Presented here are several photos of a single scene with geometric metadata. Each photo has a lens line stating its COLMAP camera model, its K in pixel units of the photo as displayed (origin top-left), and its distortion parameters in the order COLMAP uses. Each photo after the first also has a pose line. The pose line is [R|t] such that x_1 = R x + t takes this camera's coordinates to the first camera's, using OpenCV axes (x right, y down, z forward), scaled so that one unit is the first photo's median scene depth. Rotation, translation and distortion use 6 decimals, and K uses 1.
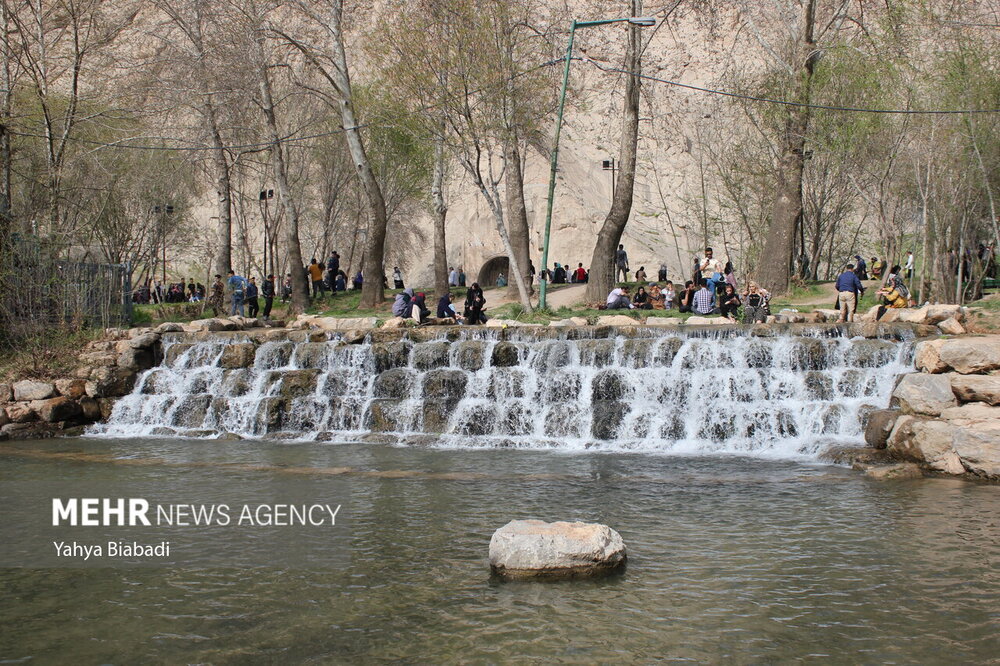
lens RADIAL K [[1020.8, 0, 498.8], [0, 1020.8, 333.3], [0, 0, 1]] dist [-0.096509, 0.000000]
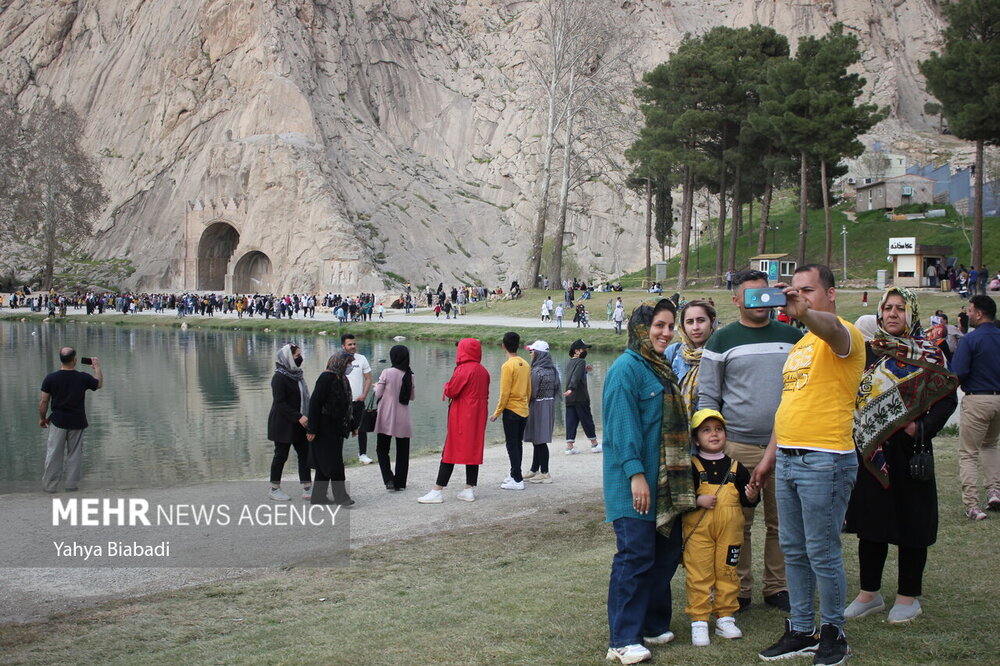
lens RADIAL K [[1193.9, 0, 480.5], [0, 1193.9, 310.6], [0, 0, 1]] dist [-0.046677, 0.000000]
pose [[0.921285, 0.015664, -0.388573, 0.524544], [-0.005370, 0.999606, 0.027565, -0.025994], [0.388851, -0.023309, 0.921006, 0.140597]]
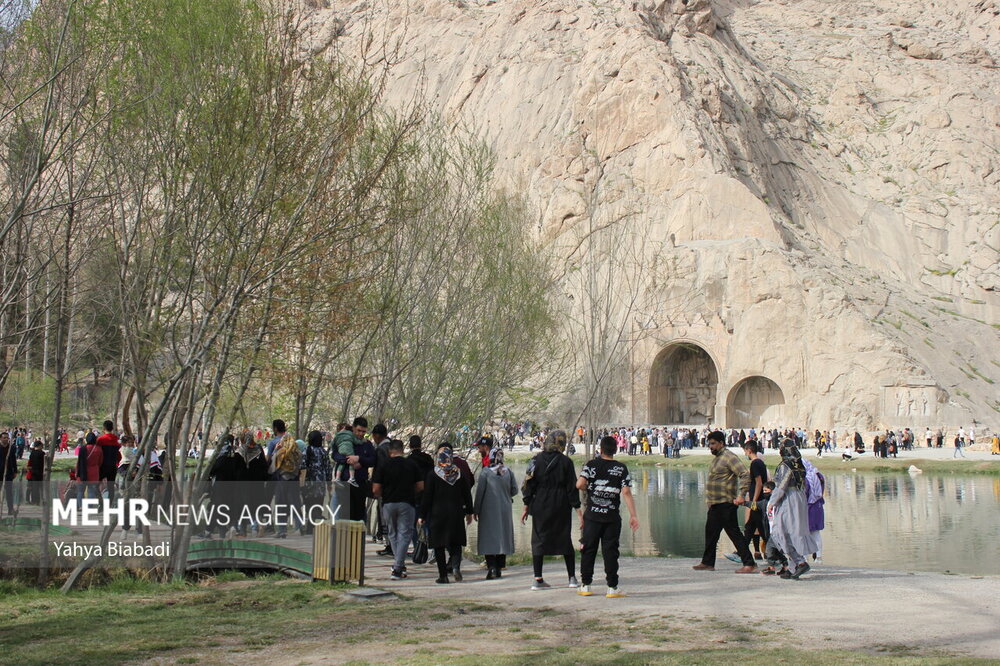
lens RADIAL K [[1193.9, 0, 505.3], [0, 1193.9, 322.8], [0, 0, 1]] dist [-0.046677, 0.000000]
pose [[0.927265, -0.024765, -0.373585, 0.176906], [-0.003557, 0.997182, -0.074932, -0.022777], [0.374388, 0.070810, 0.924565, 0.158163]]
